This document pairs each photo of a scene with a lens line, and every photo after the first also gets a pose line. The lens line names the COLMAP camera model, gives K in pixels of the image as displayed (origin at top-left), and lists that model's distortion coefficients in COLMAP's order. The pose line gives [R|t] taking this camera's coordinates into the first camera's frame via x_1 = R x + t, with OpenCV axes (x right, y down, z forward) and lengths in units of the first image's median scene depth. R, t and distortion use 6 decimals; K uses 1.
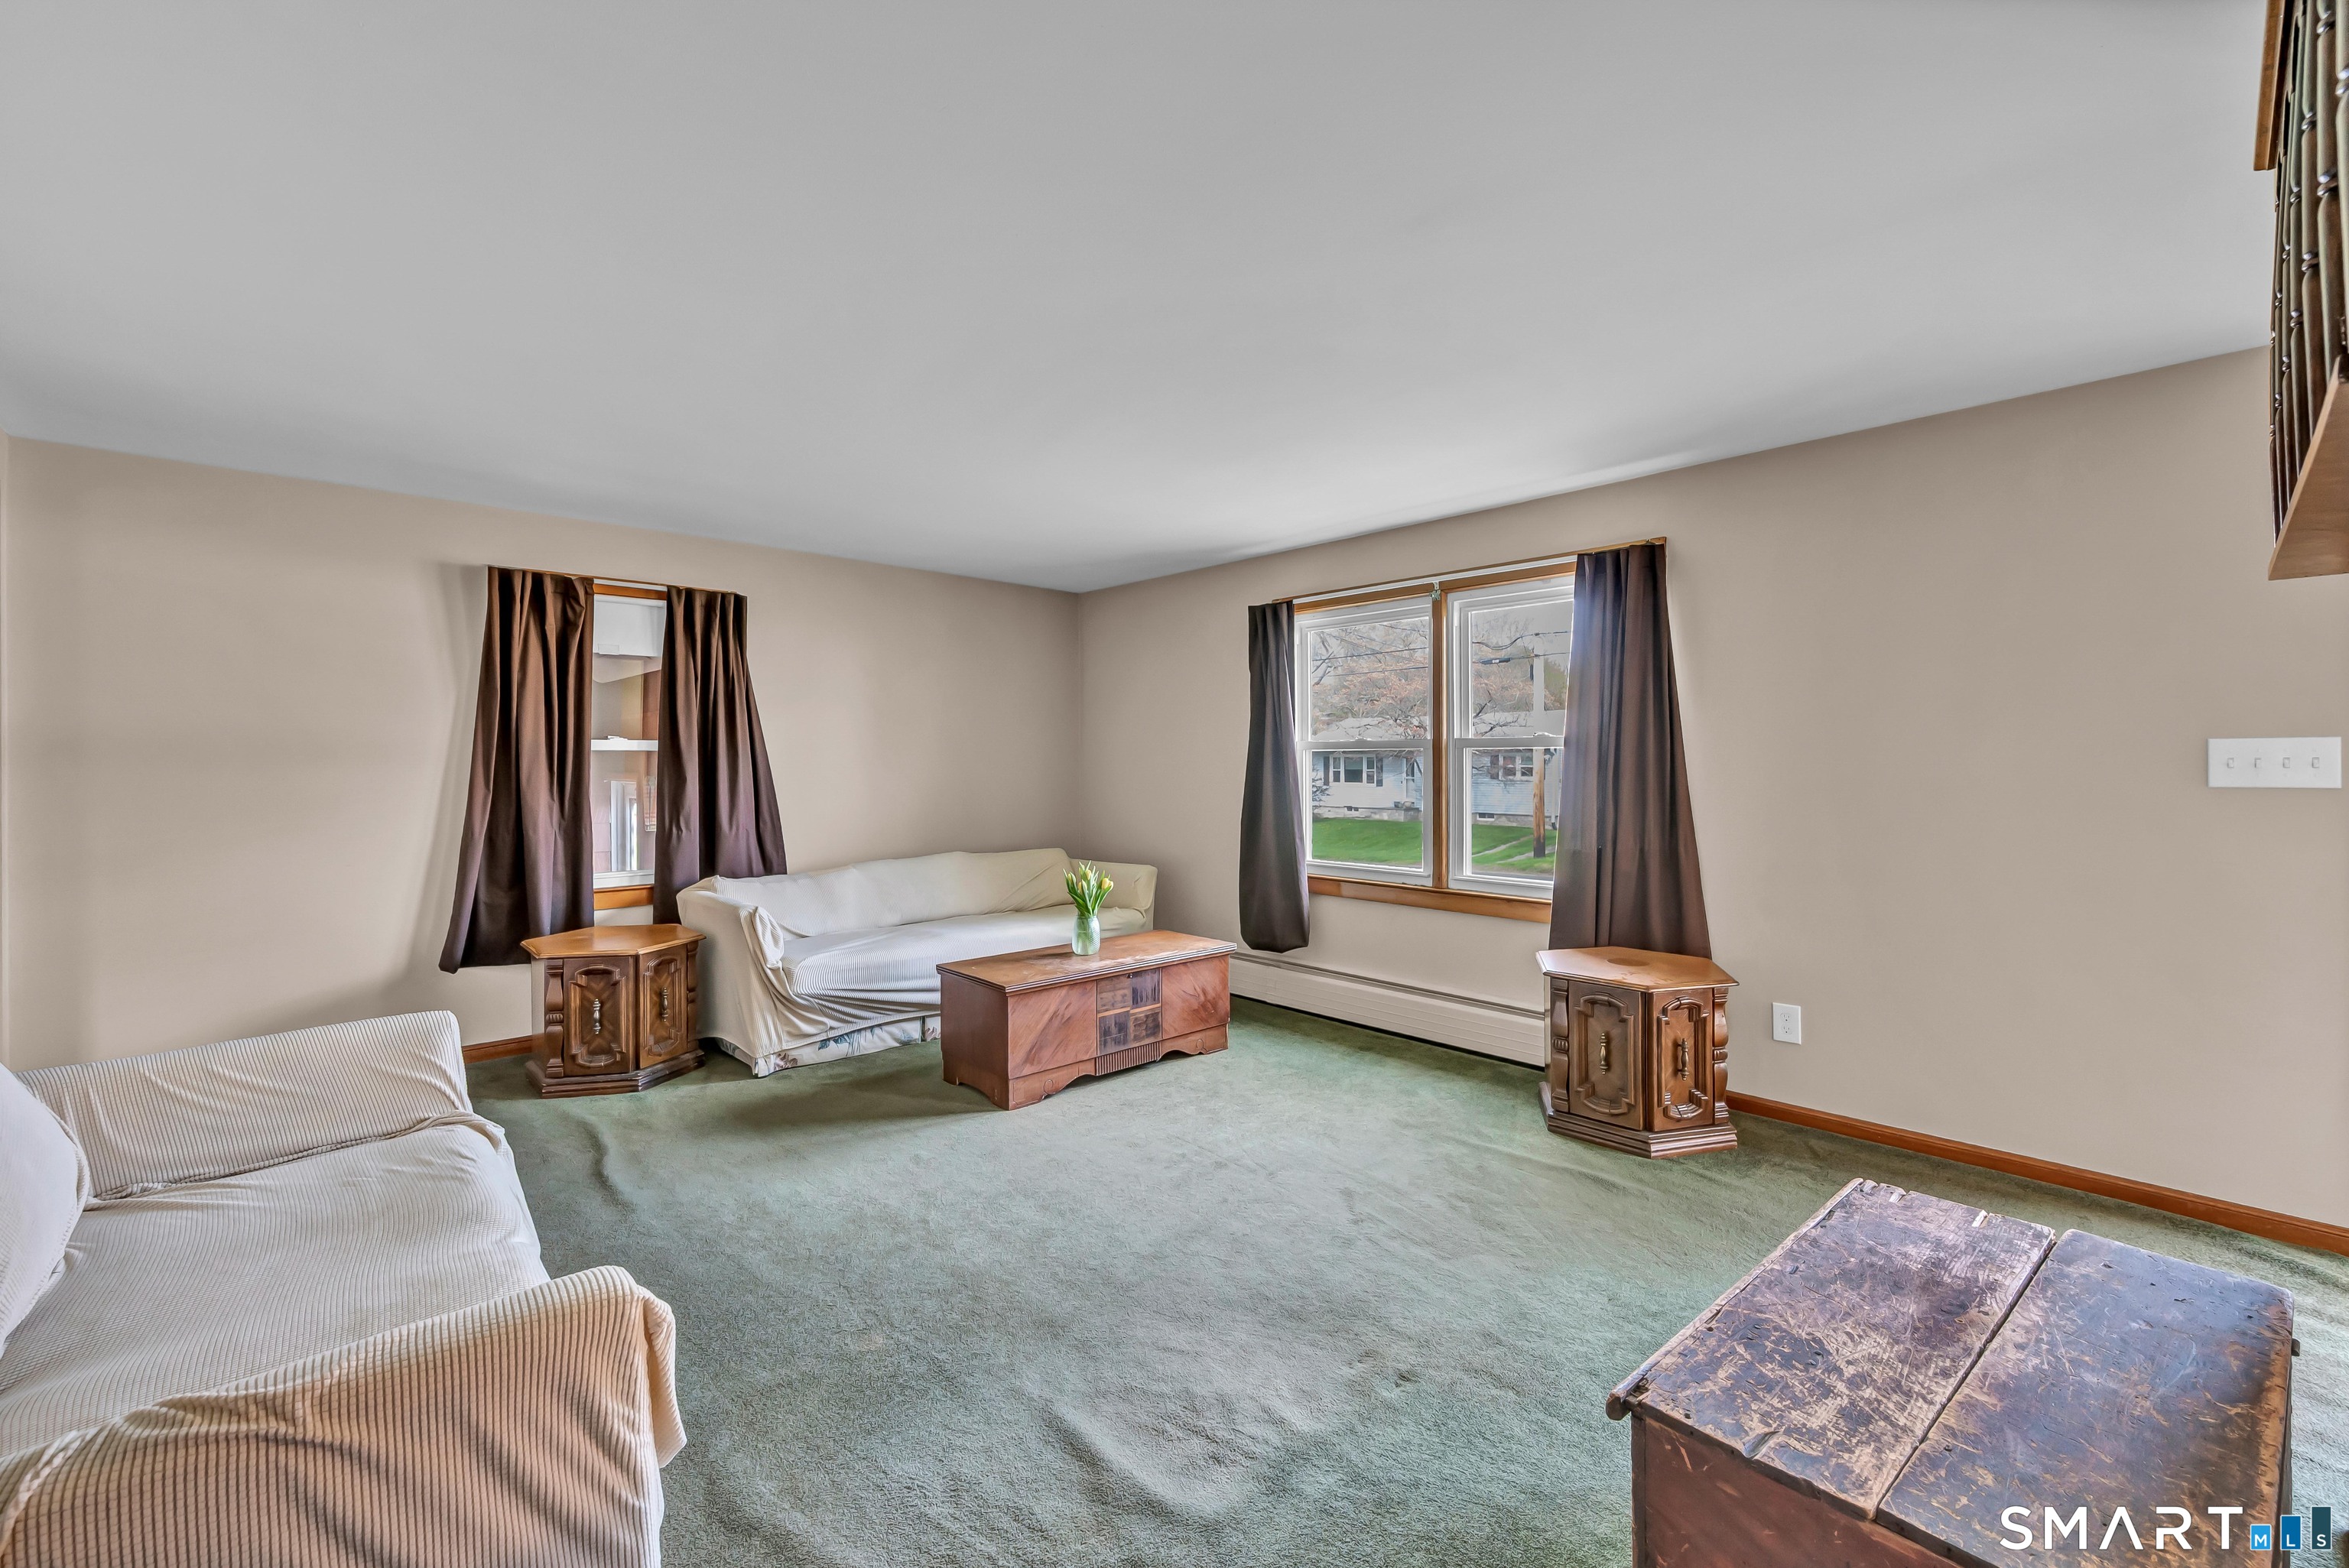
lens RADIAL K [[942.5, 0, 1171.9], [0, 942.5, 775.0], [0, 0, 1]] dist [-0.001129, -0.000017]
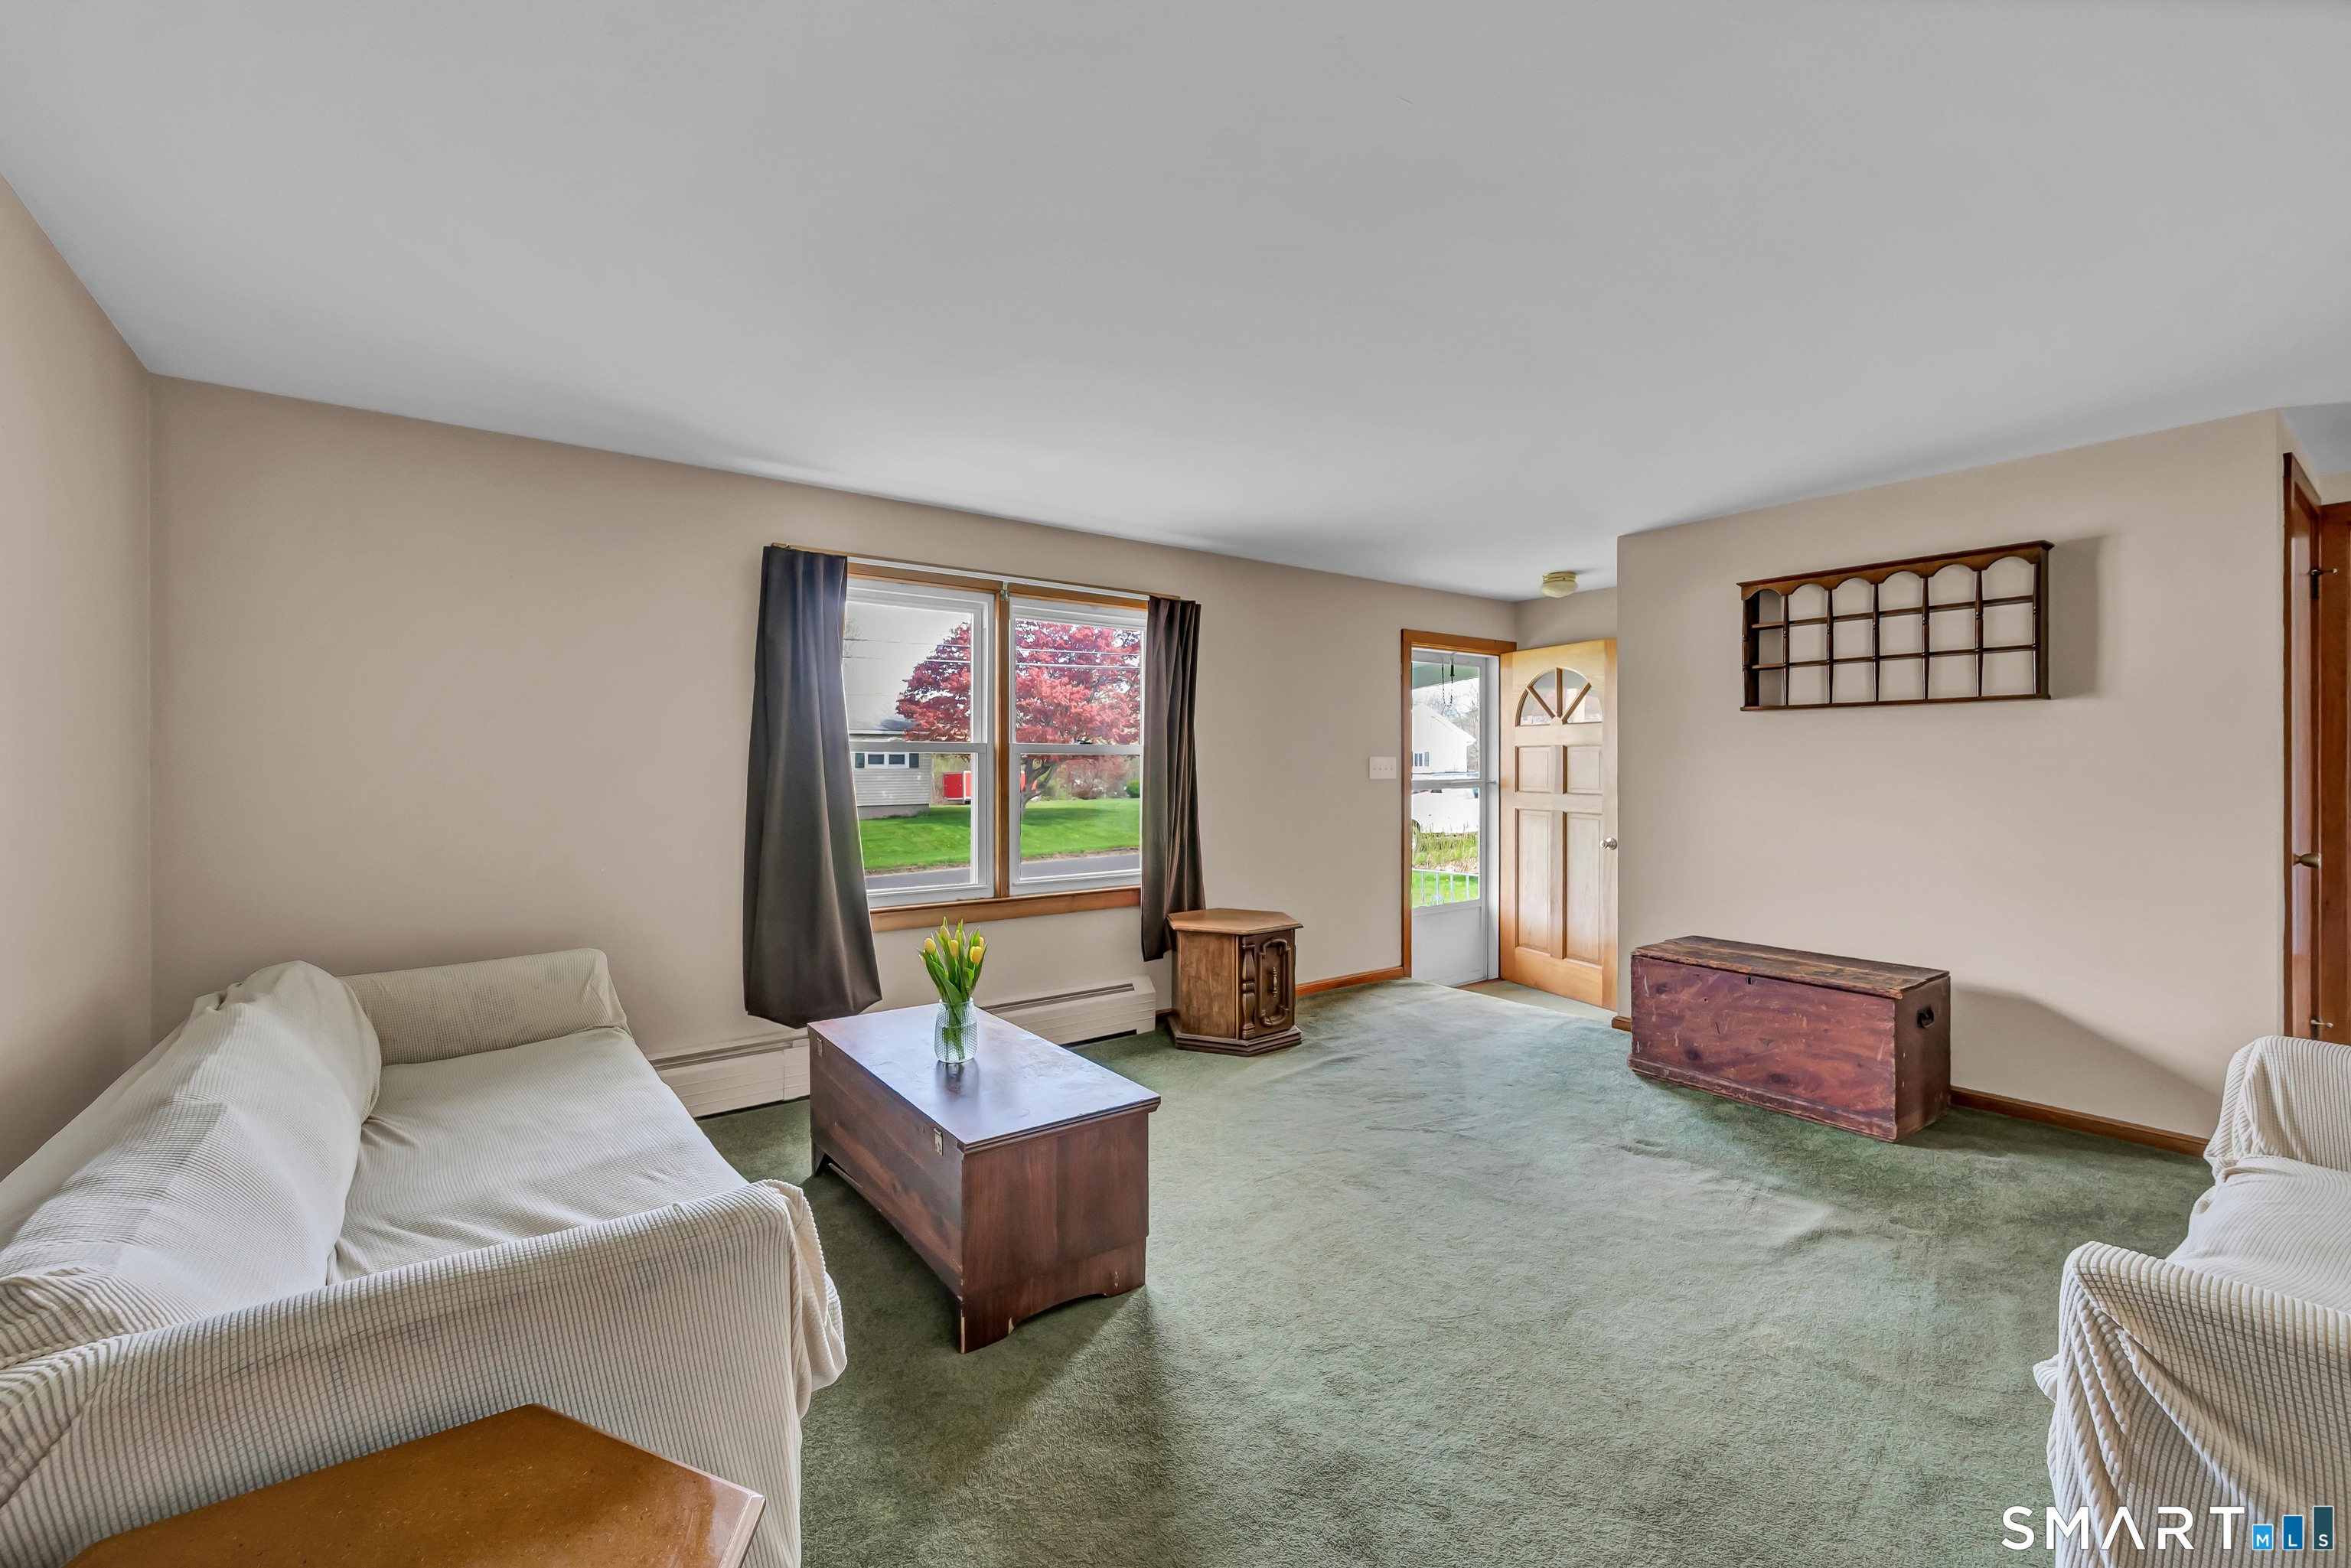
lens RADIAL K [[946.8, 0, 1166.1], [0, 946.8, 769.0], [0, 0, 1]] dist [0.000171, -0.000014]
pose [[0.132331, 0.007870, 0.991174, -0.758393], [0.018842, 0.999768, -0.010454, 0.001994], [-0.991027, 0.020059, 0.132152, 0.809597]]
